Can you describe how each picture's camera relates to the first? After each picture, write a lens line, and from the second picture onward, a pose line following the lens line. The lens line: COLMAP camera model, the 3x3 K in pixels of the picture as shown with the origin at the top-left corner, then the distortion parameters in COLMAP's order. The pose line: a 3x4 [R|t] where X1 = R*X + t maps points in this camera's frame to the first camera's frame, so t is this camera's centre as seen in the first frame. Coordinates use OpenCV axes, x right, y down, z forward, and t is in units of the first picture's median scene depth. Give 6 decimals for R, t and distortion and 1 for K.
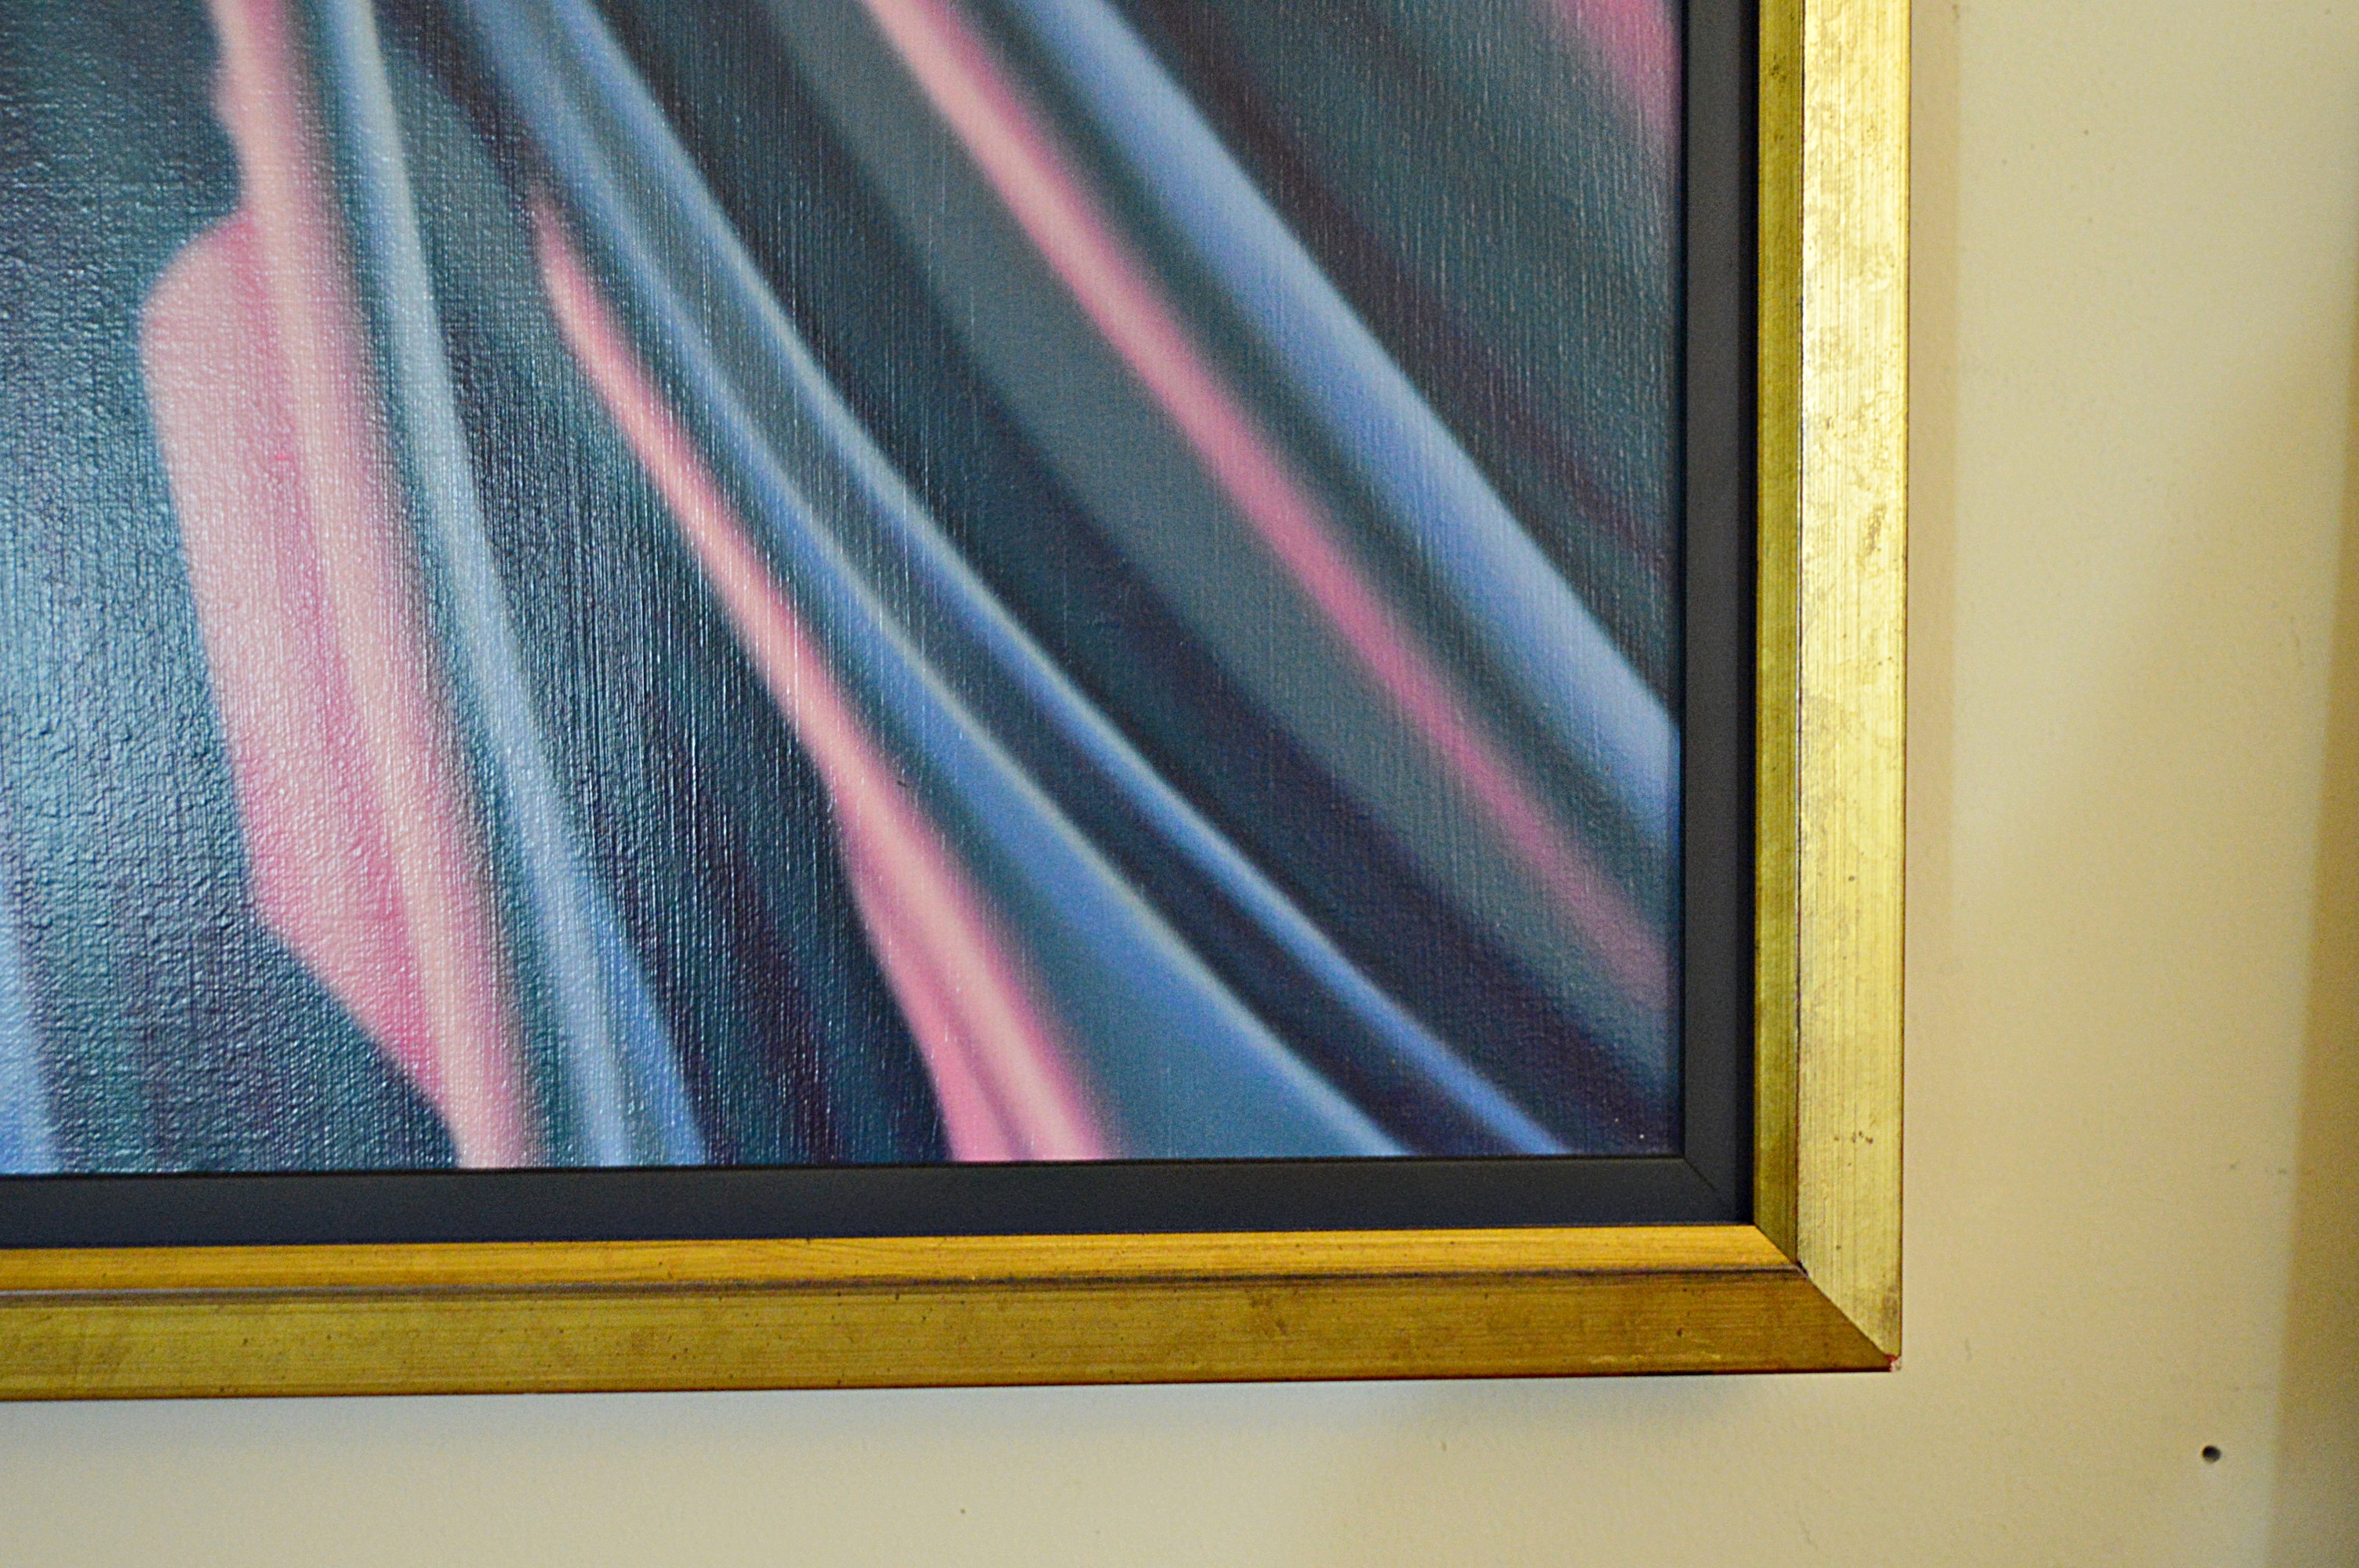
lens RADIAL K [[3420.0, 0, 1187.5], [0, 3420.0, 776.5], [0, 0, 1]] dist [0.001357, 0.000000]
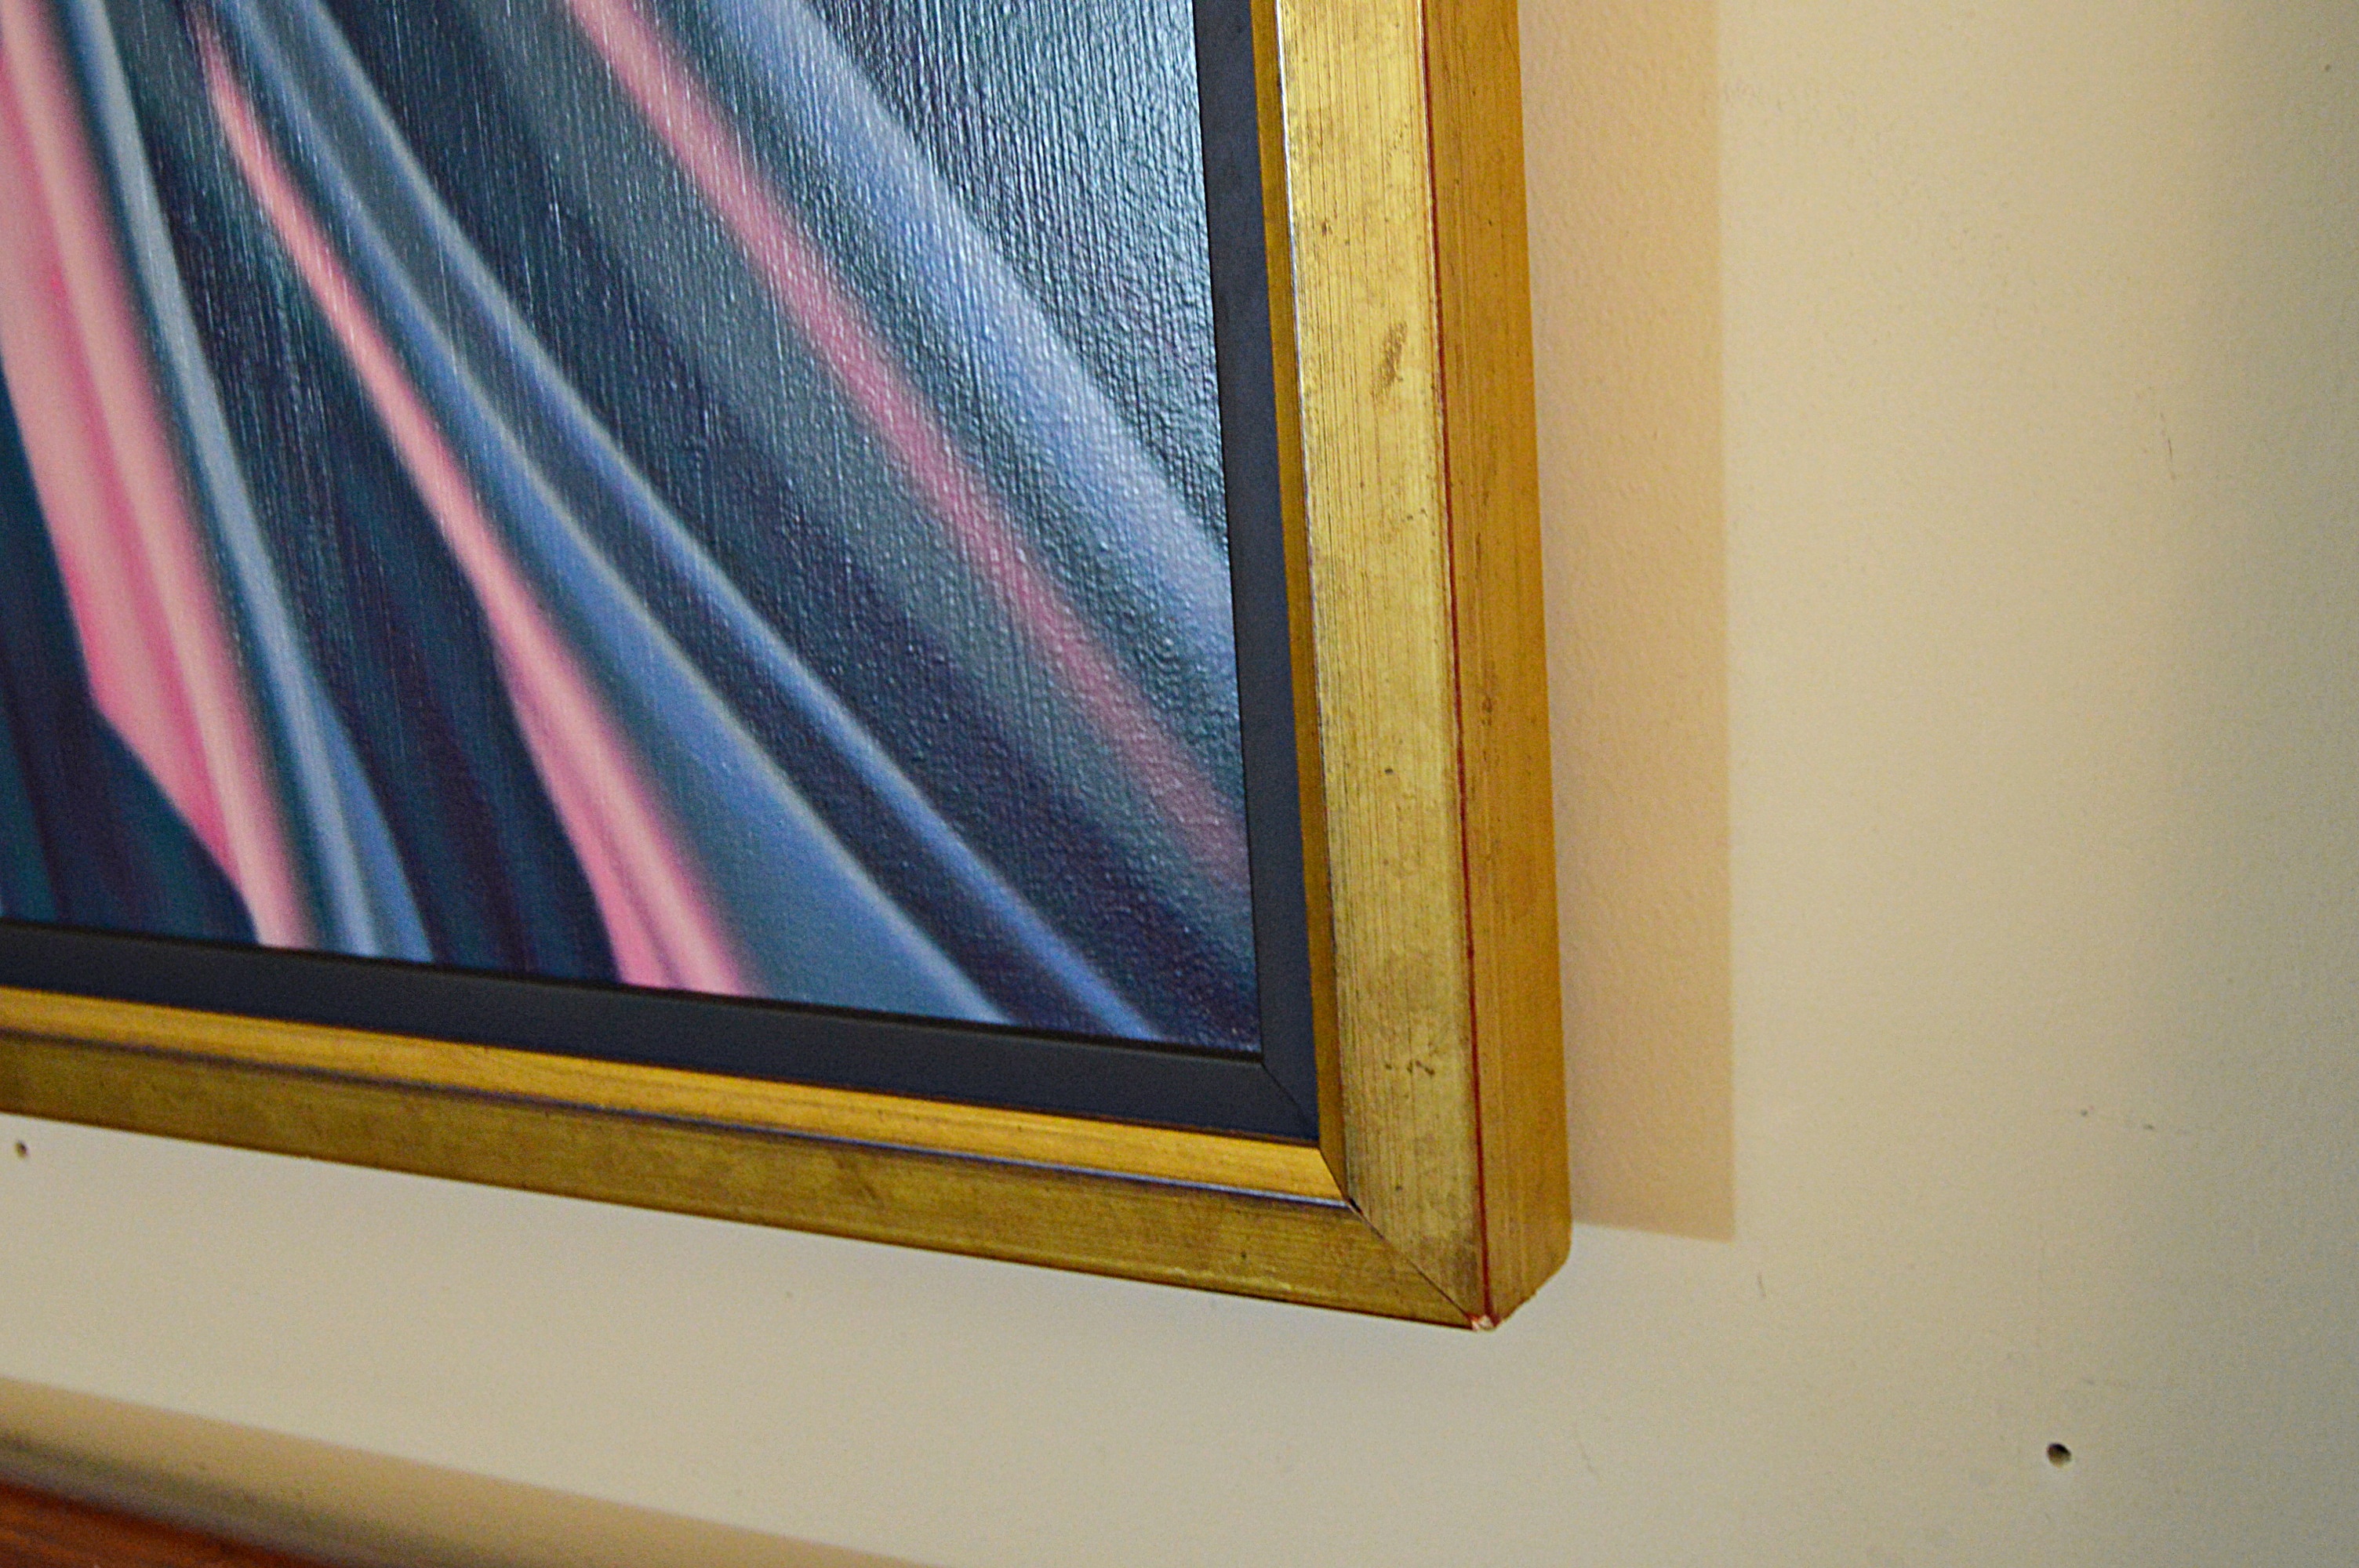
lens RADIAL K [[3476.5, 0, 1178.6], [0, 3476.5, 792.9], [0, 0, 1]] dist [0.022770, 0.000000]
pose [[0.841925, 0.074669, -0.534404, 0.604062], [0.036092, 0.980369, 0.193841, -0.131368], [0.538386, -0.182487, 0.822702, 0.268380]]
